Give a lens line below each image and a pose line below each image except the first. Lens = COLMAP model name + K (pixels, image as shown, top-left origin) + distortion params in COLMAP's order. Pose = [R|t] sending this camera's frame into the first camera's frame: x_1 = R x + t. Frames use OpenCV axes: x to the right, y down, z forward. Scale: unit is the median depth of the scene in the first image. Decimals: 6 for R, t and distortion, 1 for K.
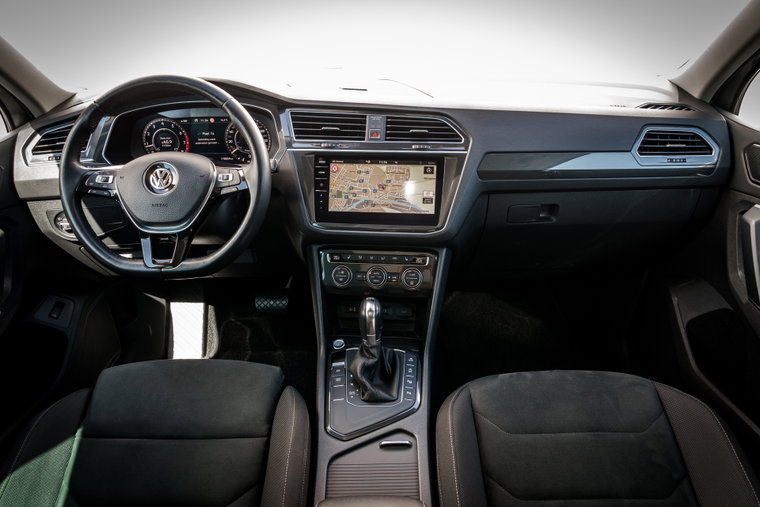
lens RADIAL K [[520.4, 0, 381.3], [0, 520.4, 253.2], [0, 0, 1]] dist [-0.008659, -0.002544]
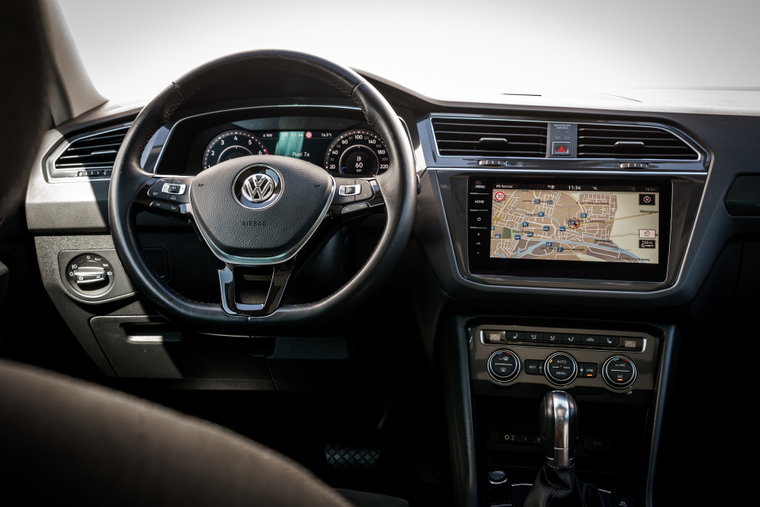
lens RADIAL K [[914.4, 0, 386.4], [0, 914.4, 254.0], [0, 0, 1]] dist [0.025710, 0.000000]
pose [[0.996197, 0.025140, -0.083422, -0.134882], [-0.045484, 0.966702, -0.251828, 0.207791], [0.074313, 0.254665, 0.964170, -0.109534]]
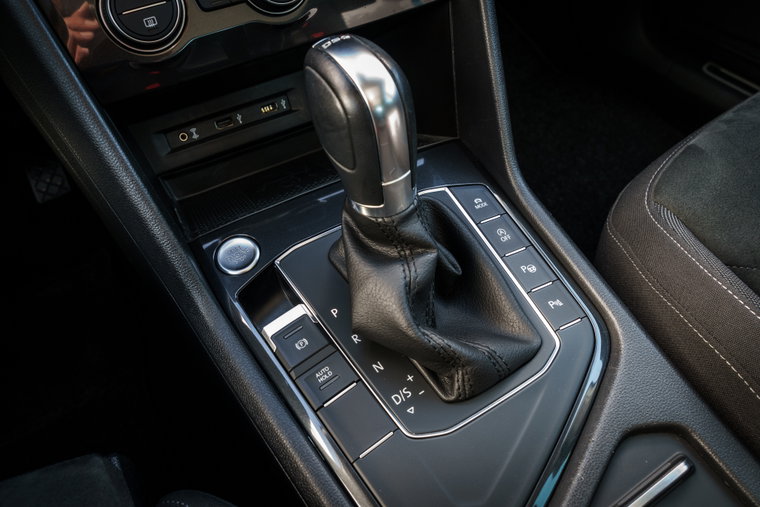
lens RADIAL K [[631.1, 0, 380.8], [0, 631.1, 252.2], [0, 0, 1]] dist [-0.007184, -0.000385]
pose [[0.839707, -0.424523, 0.338633, -0.139577], [0.291110, 0.878318, 0.379227, 0.067775], [-0.458417, -0.219860, 0.861113, 0.699107]]
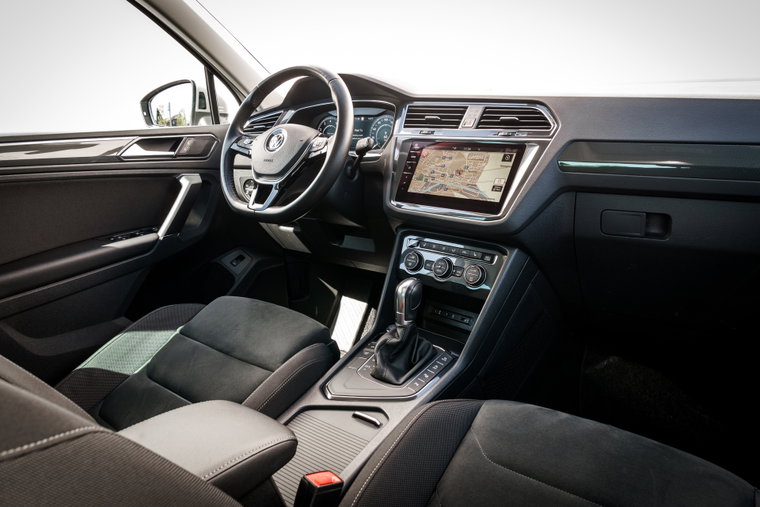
lens RADIAL K [[520.4, 0, 380.6], [0, 520.4, 251.2], [0, 0, 1]] dist [-0.008659, -0.002544]
pose [[0.795032, 0.152888, -0.586984, 0.472829], [-0.261500, 0.959556, -0.104255, 0.150925], [0.547305, 0.236382, 0.802858, 0.180548]]
